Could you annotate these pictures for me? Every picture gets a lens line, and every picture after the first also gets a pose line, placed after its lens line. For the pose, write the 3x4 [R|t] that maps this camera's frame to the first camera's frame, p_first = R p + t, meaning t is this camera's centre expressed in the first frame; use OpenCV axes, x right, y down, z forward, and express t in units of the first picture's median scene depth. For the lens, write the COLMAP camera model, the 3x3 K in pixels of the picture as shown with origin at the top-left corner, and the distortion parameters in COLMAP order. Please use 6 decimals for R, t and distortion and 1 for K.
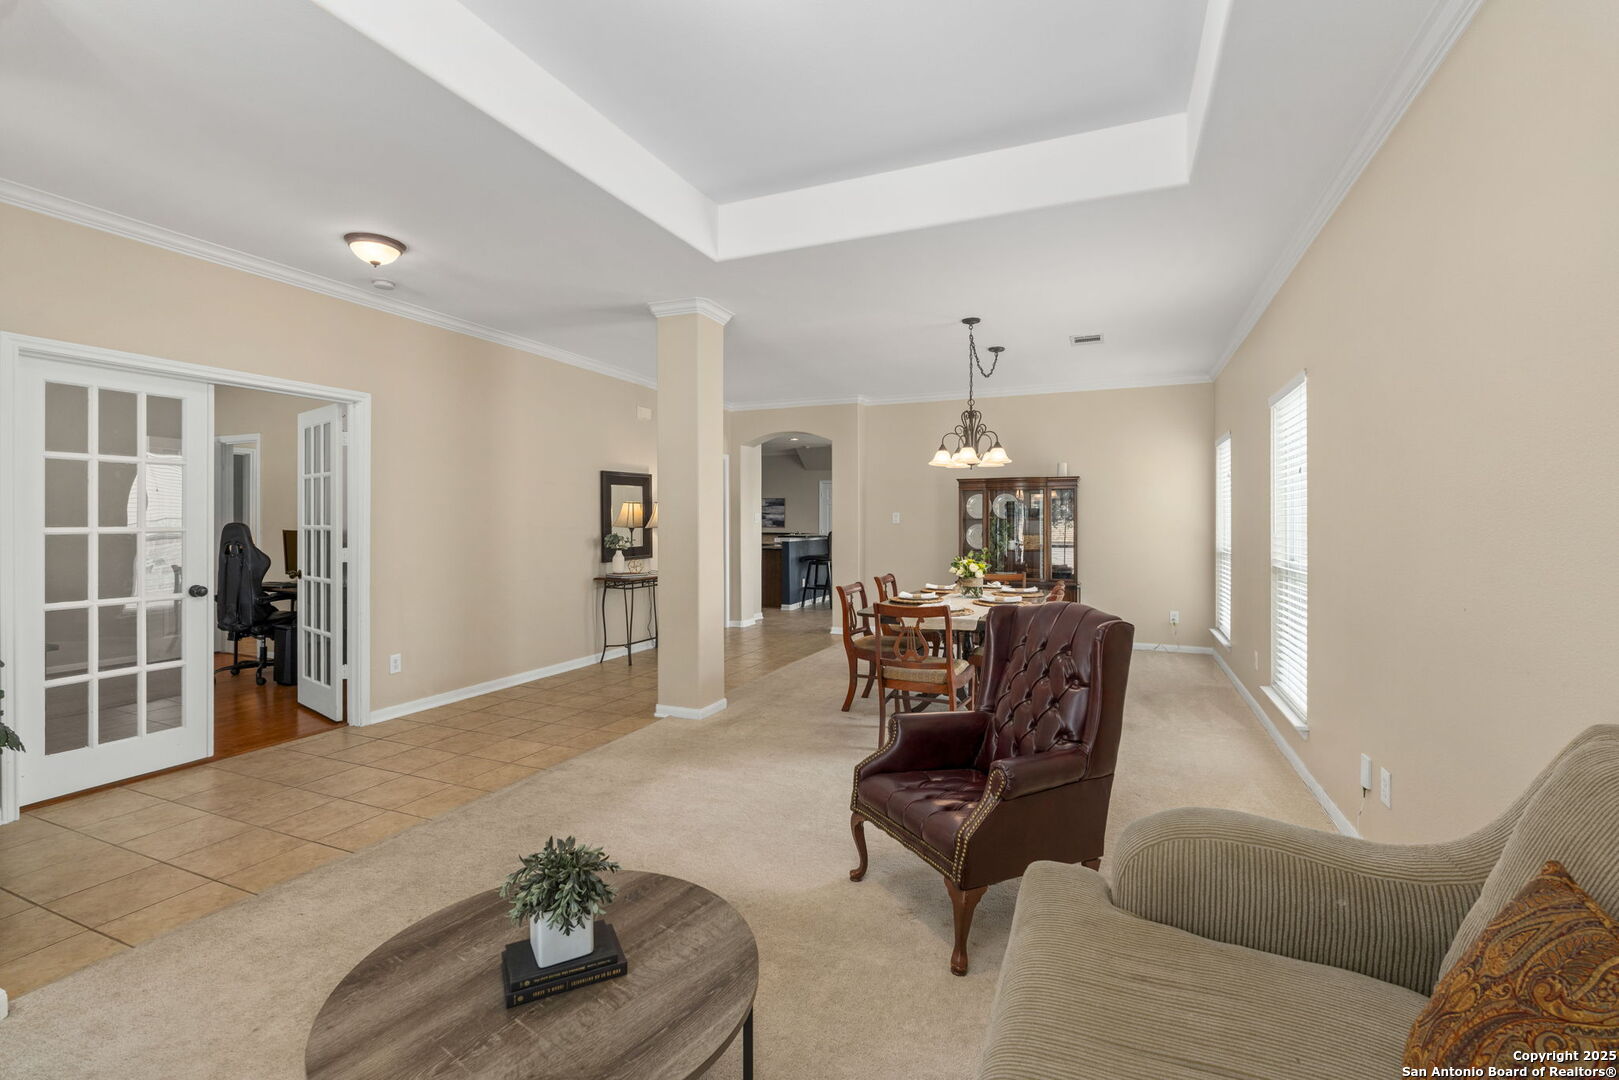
lens RADIAL K [[717.7, 0, 806.4], [0, 717.7, 521.7], [0, 0, 1]] dist [0.000850, 0.000180]
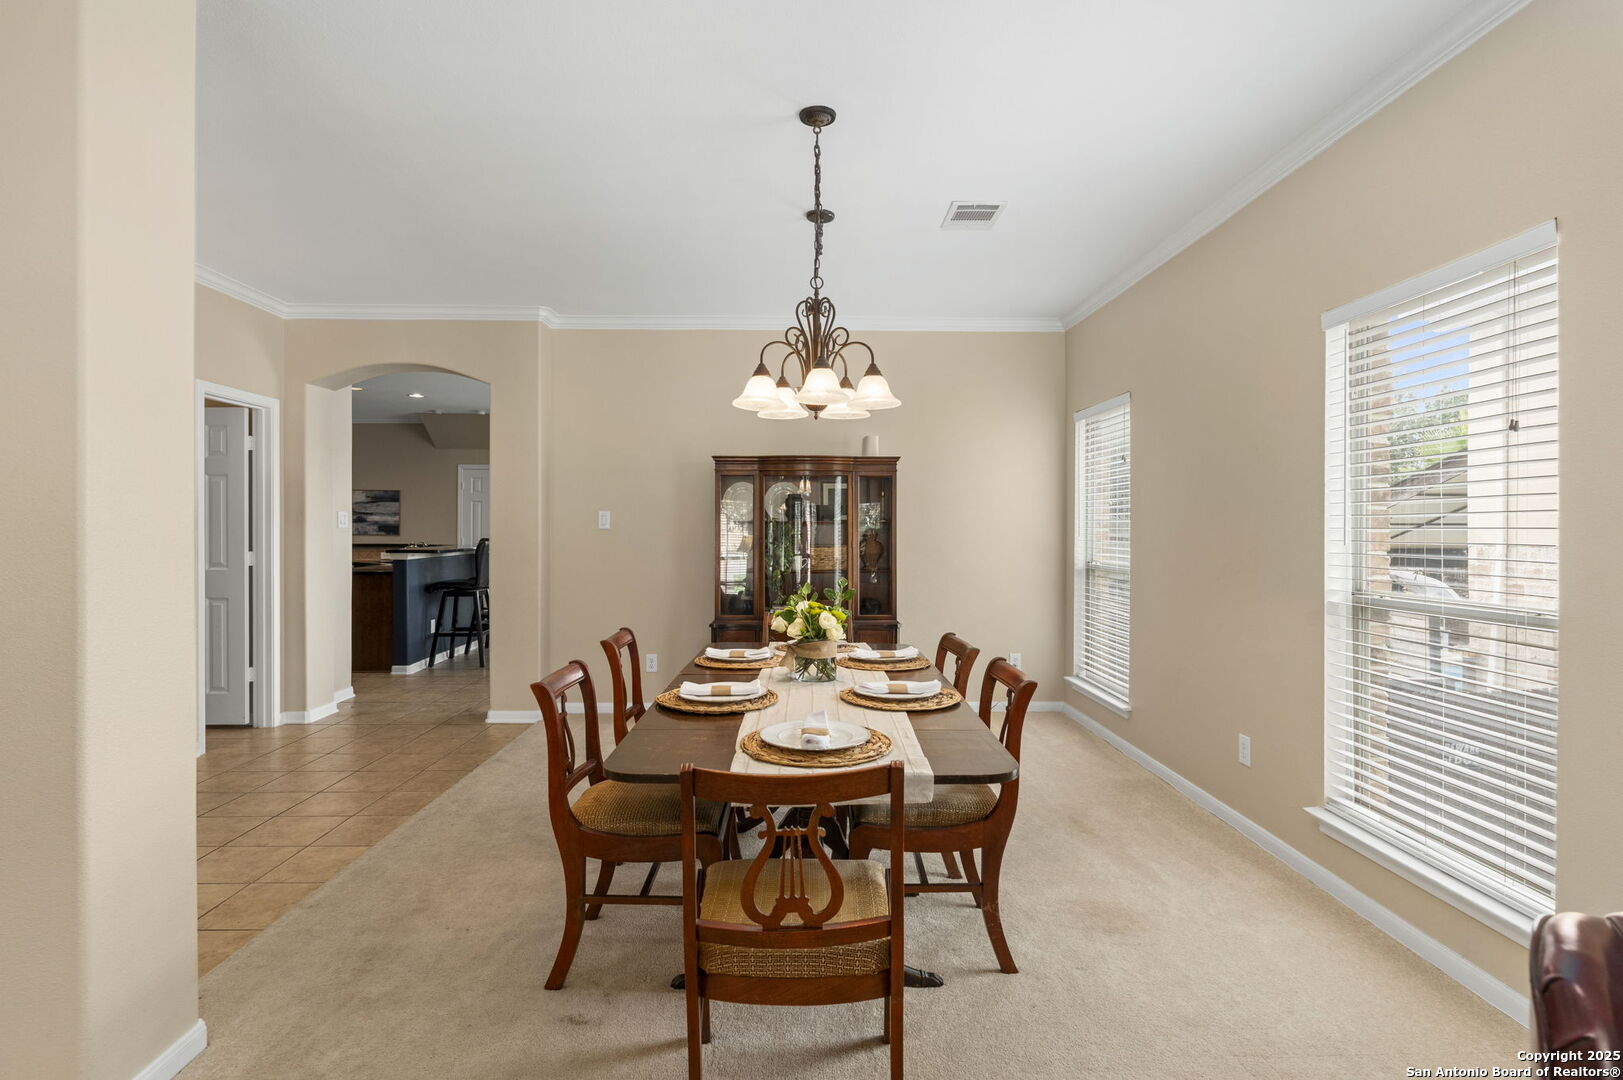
lens RADIAL K [[776.2, 0, 791.4], [0, 776.2, 522.8], [0, 0, 1]] dist [-0.002200, -0.000295]
pose [[0.907158, 0.001823, 0.420787, -0.006709], [0.000417, 0.999986, -0.005231, 0.000753], [-0.420791, 0.004921, 0.907144, 0.369564]]
